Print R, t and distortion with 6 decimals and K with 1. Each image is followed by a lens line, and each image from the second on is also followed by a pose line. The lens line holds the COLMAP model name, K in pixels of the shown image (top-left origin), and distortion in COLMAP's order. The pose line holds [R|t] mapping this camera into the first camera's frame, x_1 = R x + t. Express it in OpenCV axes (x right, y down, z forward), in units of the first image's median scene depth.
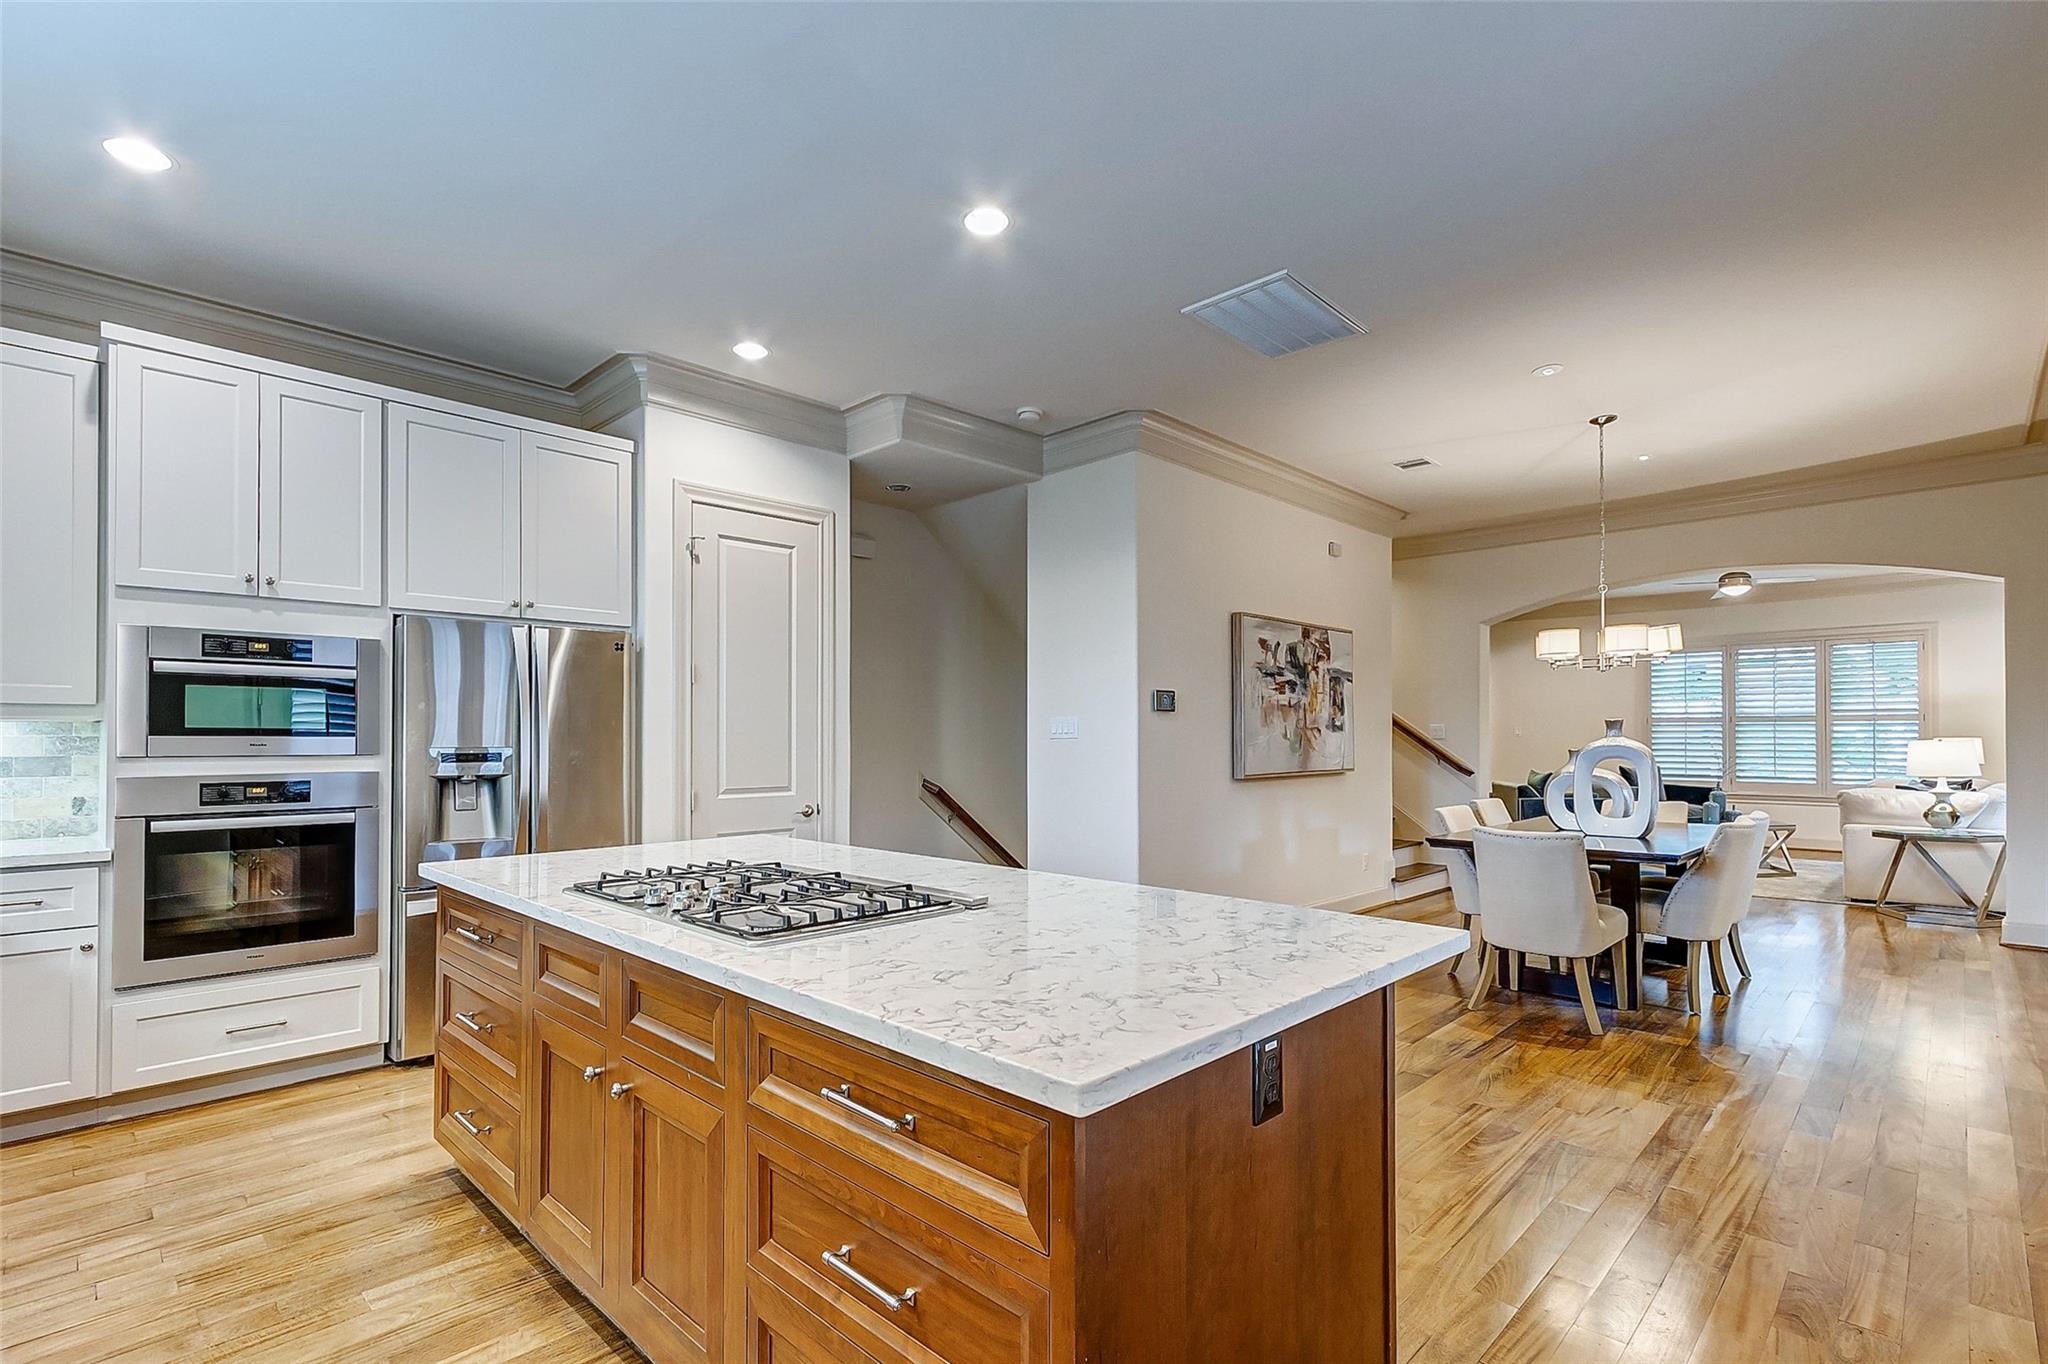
lens RADIAL K [[968.1, 0, 980.8], [0, 968.1, 734.6], [0, 0, 1]] dist [-0.001403, -0.000398]
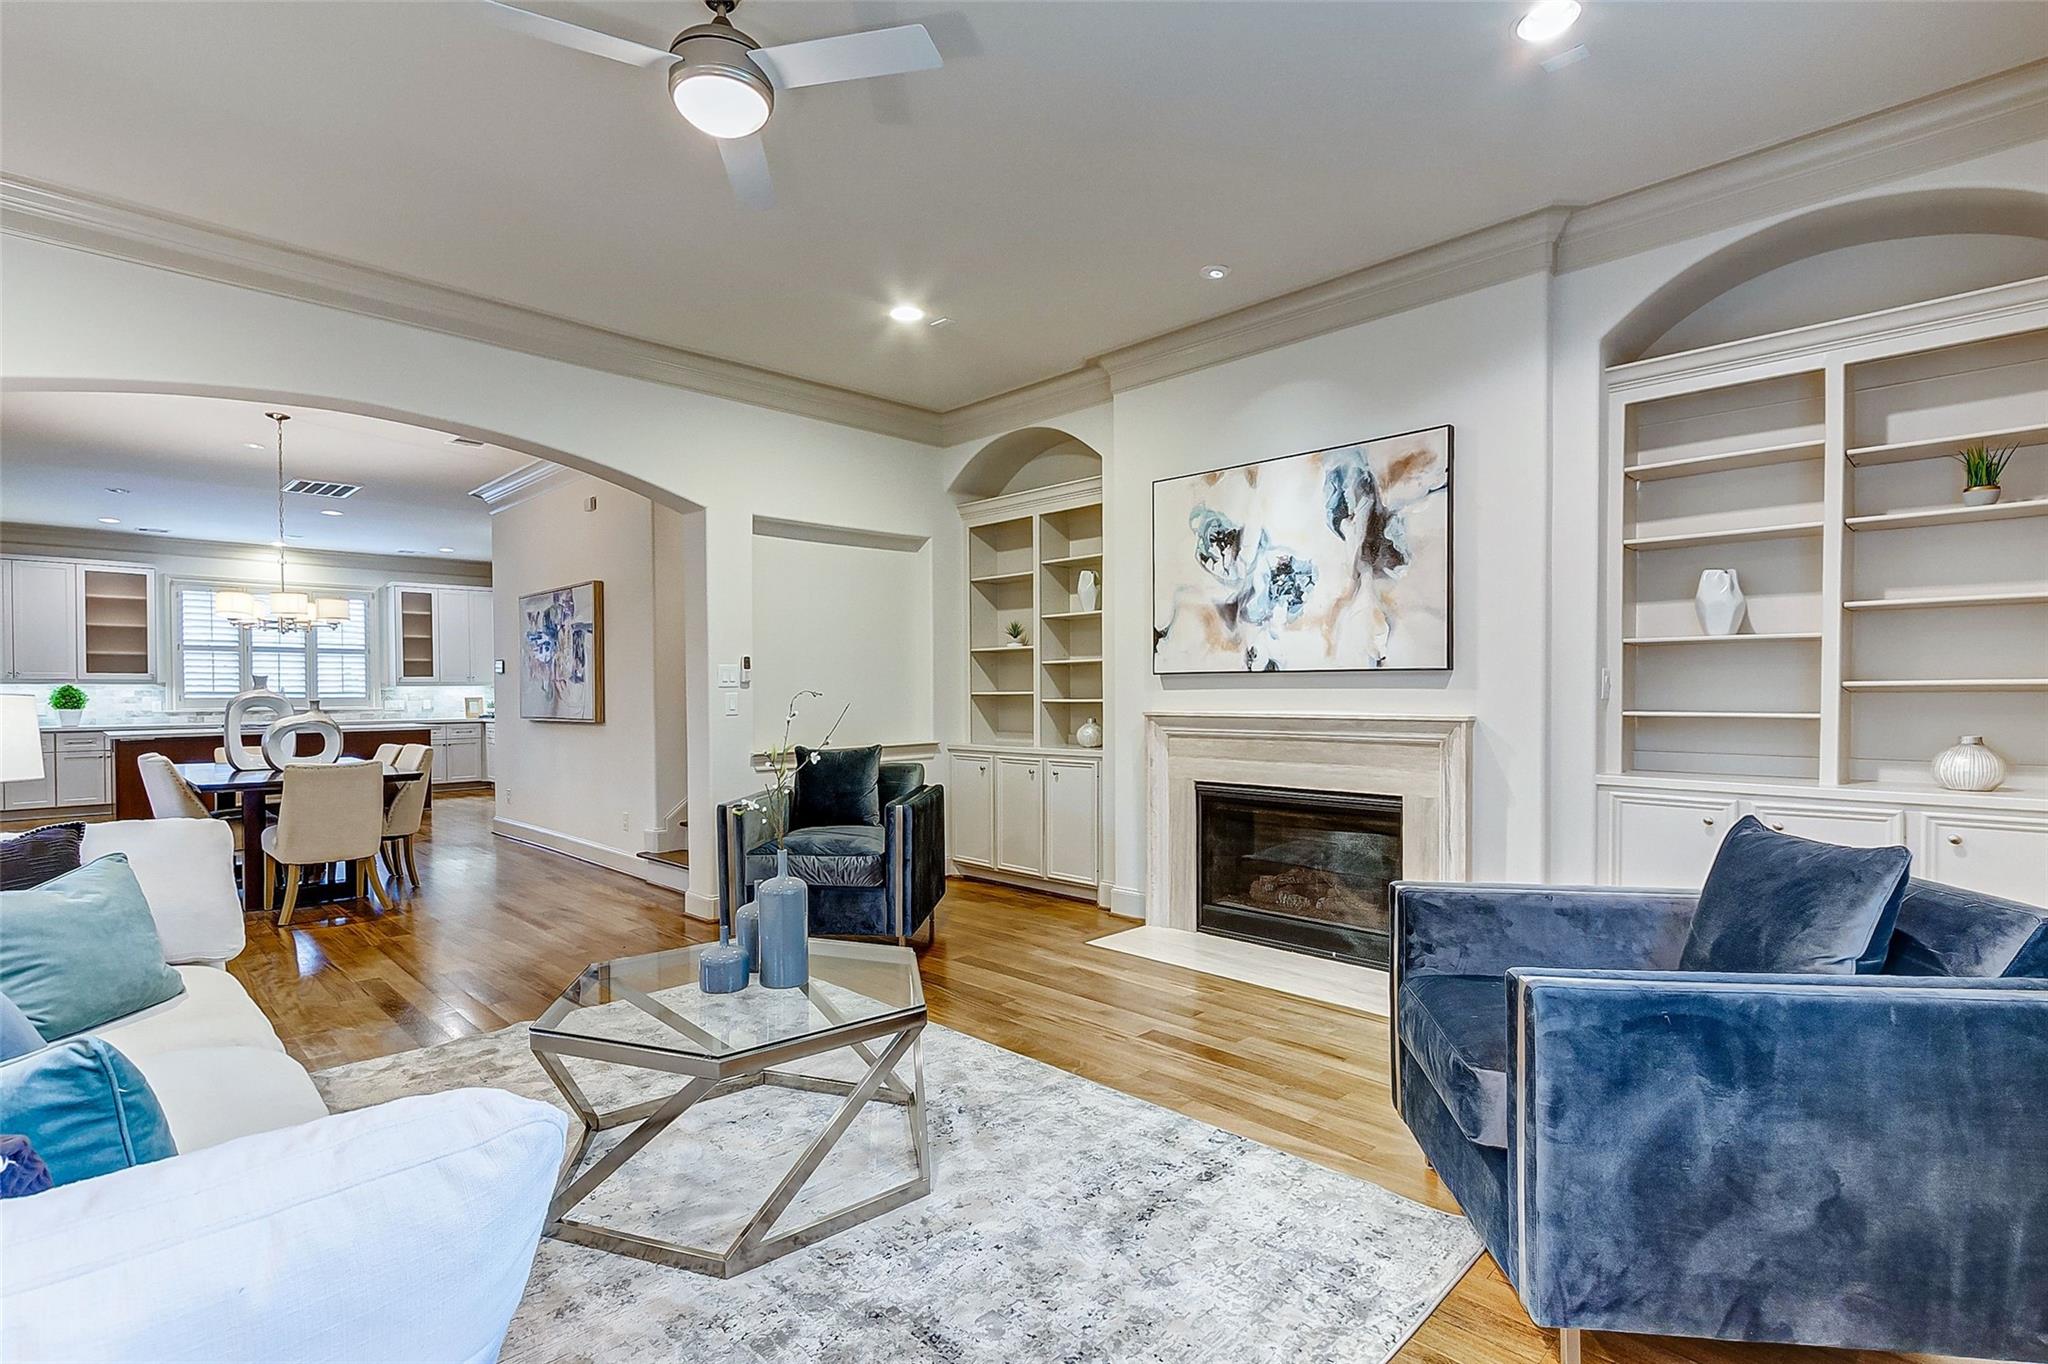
lens RADIAL K [[972.2, 0, 1003.3], [0, 972.2, 710.3], [0, 0, 1]] dist [0.001319, -0.000436]
pose [[-0.003626, 0.022134, -0.999748, 1.522084], [0.010690, 0.999699, 0.022094, 0.009201], [0.999936, -0.010607, -0.003861, 1.566984]]
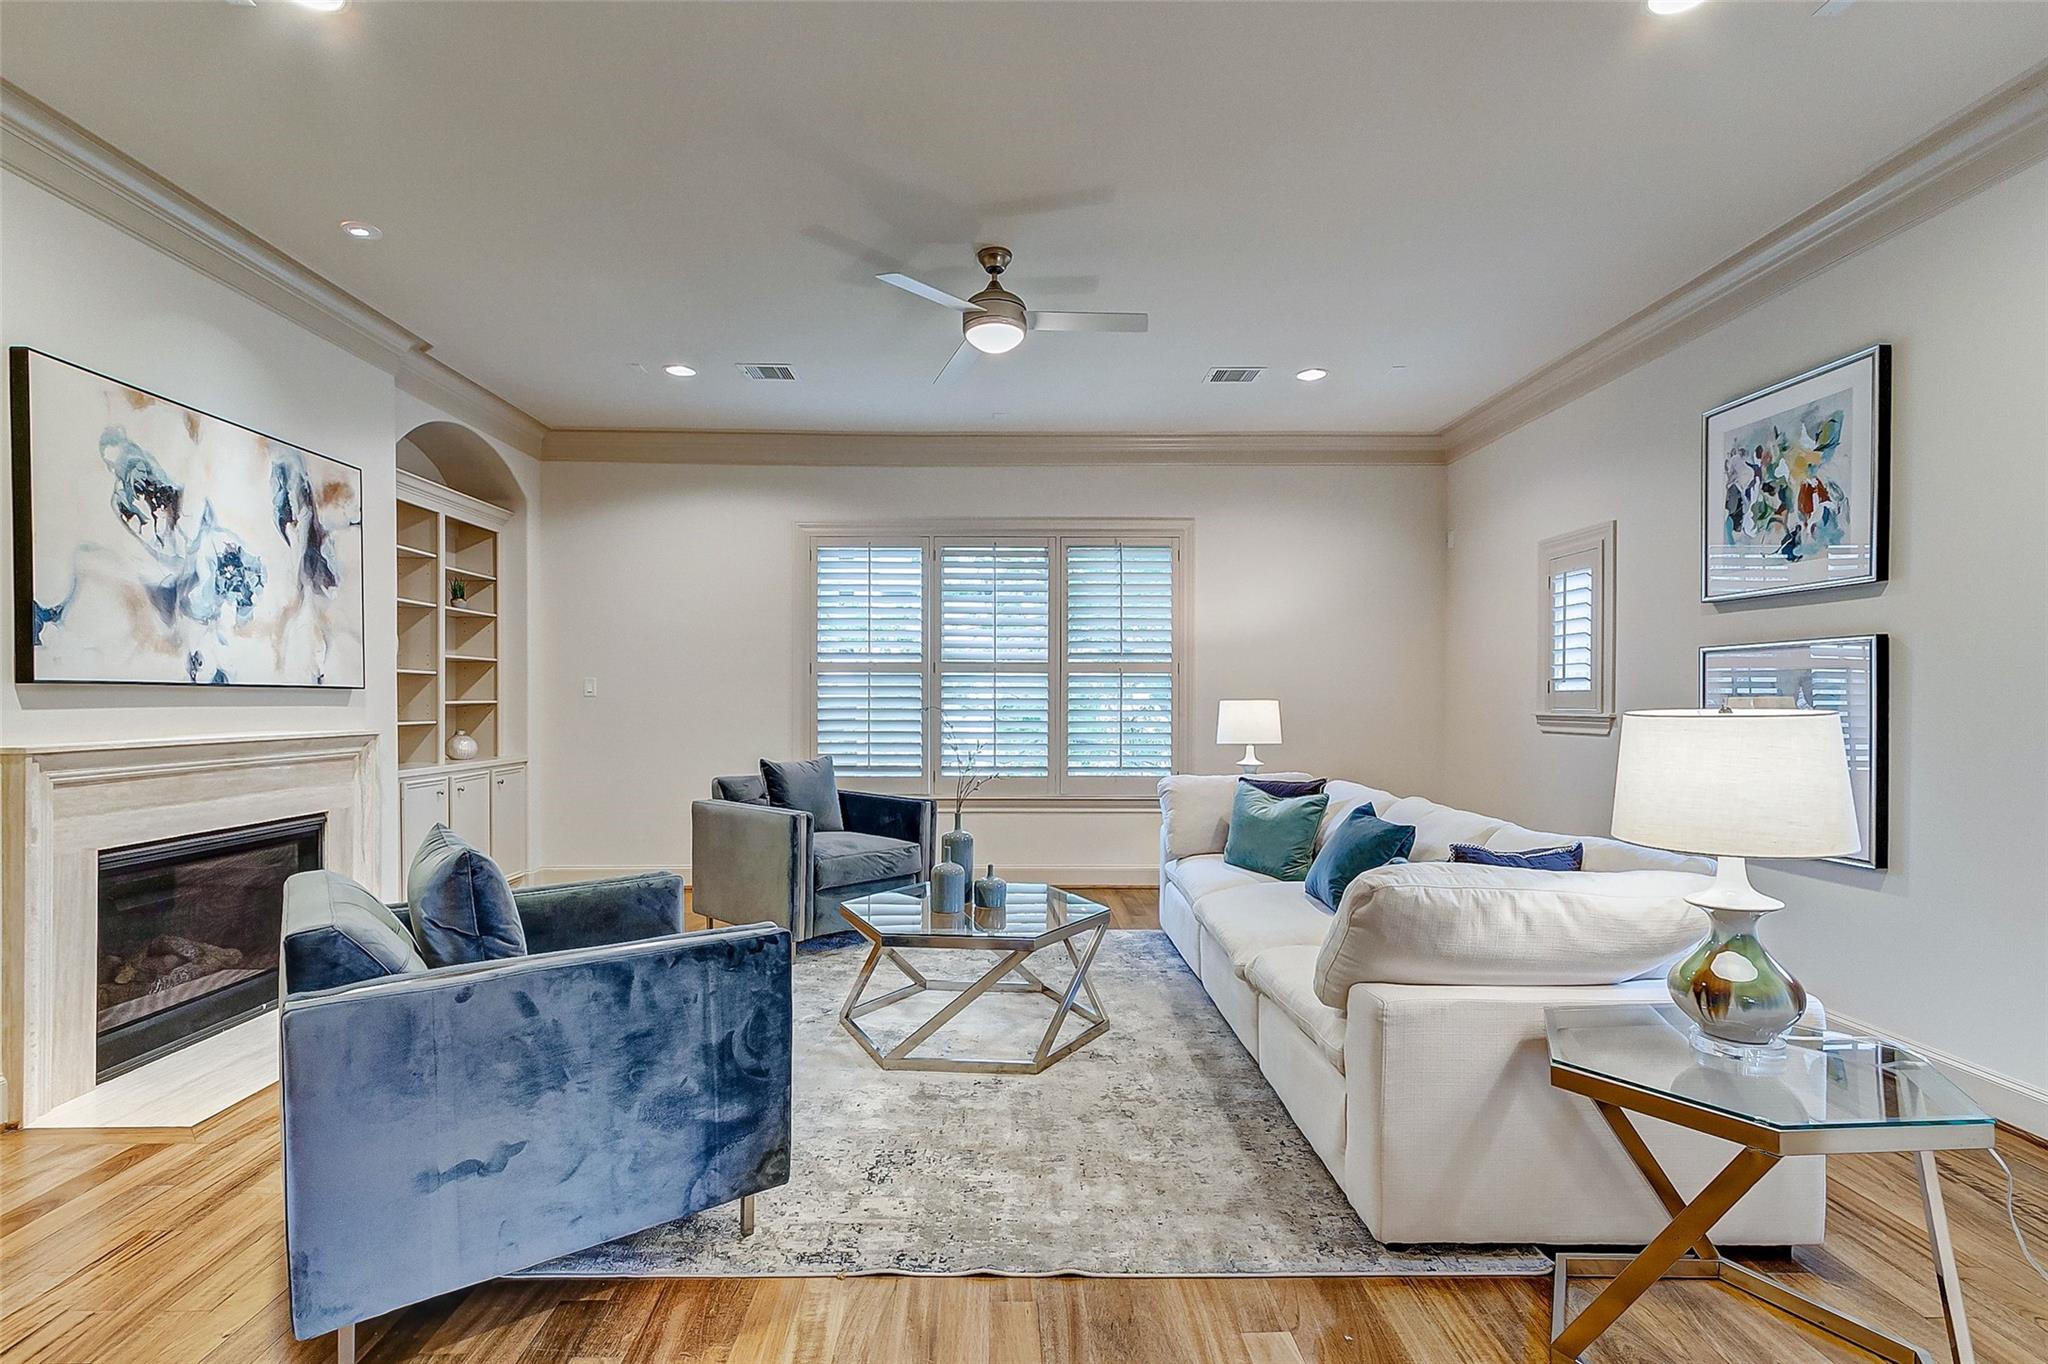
lens RADIAL K [[957.8, 0, 1015.7], [0, 957.8, 708.6], [0, 0, 1]] dist [0.002719, 0.000227]
pose [[0.685560, -0.004881, 0.727999, 0.710743], [-0.006263, 0.999901, 0.012602, 0.002501], [-0.727989, -0.013199, 0.685462, 1.037206]]
